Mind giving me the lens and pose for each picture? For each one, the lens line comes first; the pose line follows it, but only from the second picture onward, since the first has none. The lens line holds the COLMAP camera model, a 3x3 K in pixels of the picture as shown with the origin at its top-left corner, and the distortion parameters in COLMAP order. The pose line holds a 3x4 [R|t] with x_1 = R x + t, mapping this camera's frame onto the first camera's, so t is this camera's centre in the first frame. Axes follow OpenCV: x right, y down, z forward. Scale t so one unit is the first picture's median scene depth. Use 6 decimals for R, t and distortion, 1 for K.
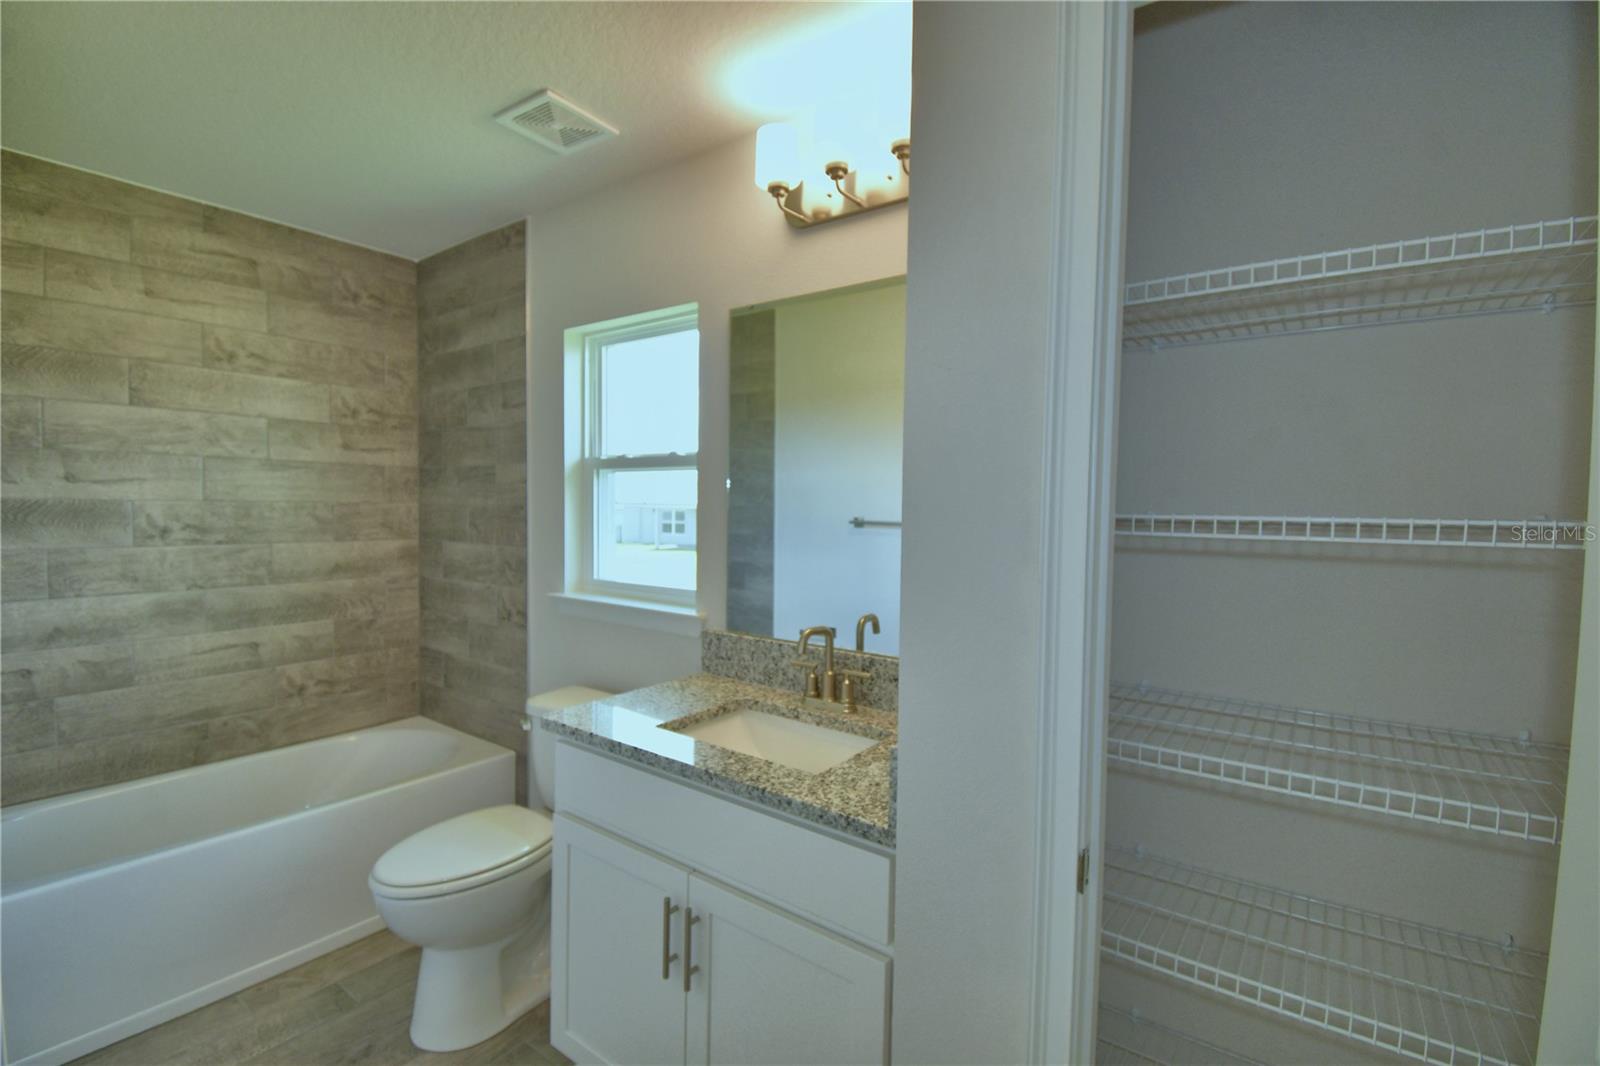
lens RADIAL K [[711.6, 0, 807.2], [0, 711.6, 536.3], [0, 0, 1]] dist [0.006730, -0.015040]
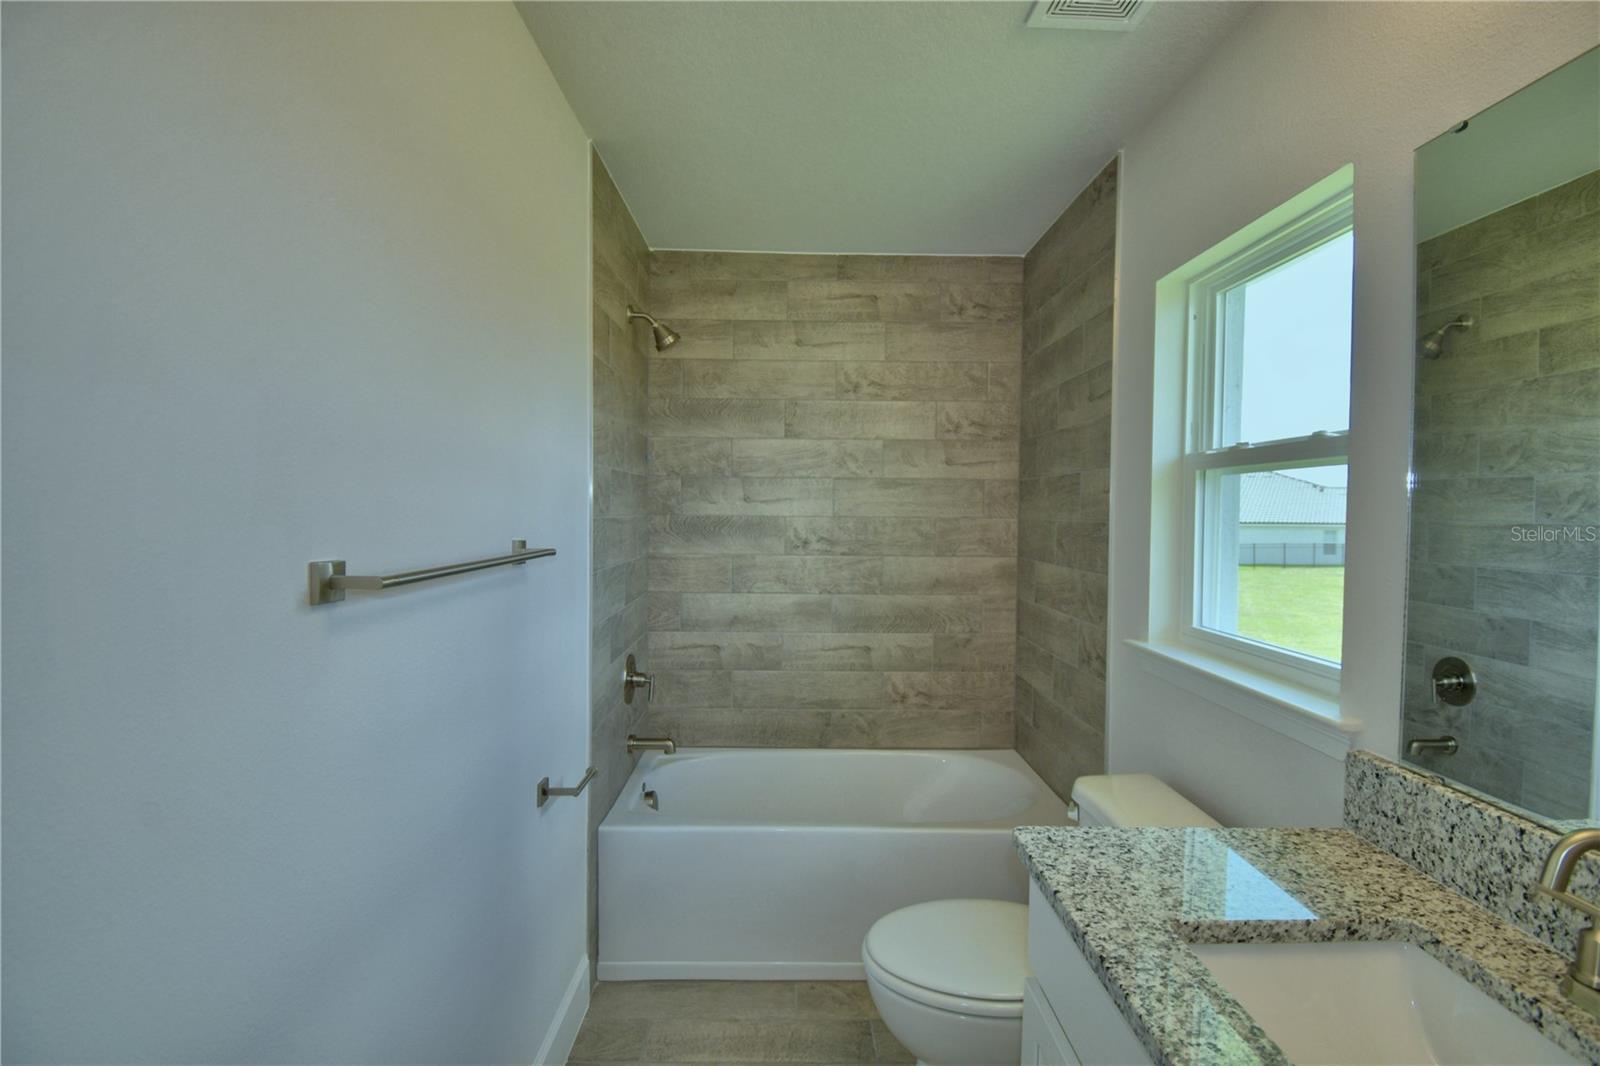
lens RADIAL K [[711.6, 0, 792.2], [0, 711.6, 533.4], [0, 0, 1]] dist [0.006730, -0.015040]
pose [[0.580334, 0.016834, -0.814204, 0.041677], [-0.036027, 0.999338, -0.005016, -0.014984], [0.813581, 0.032244, 0.580557, 0.278681]]
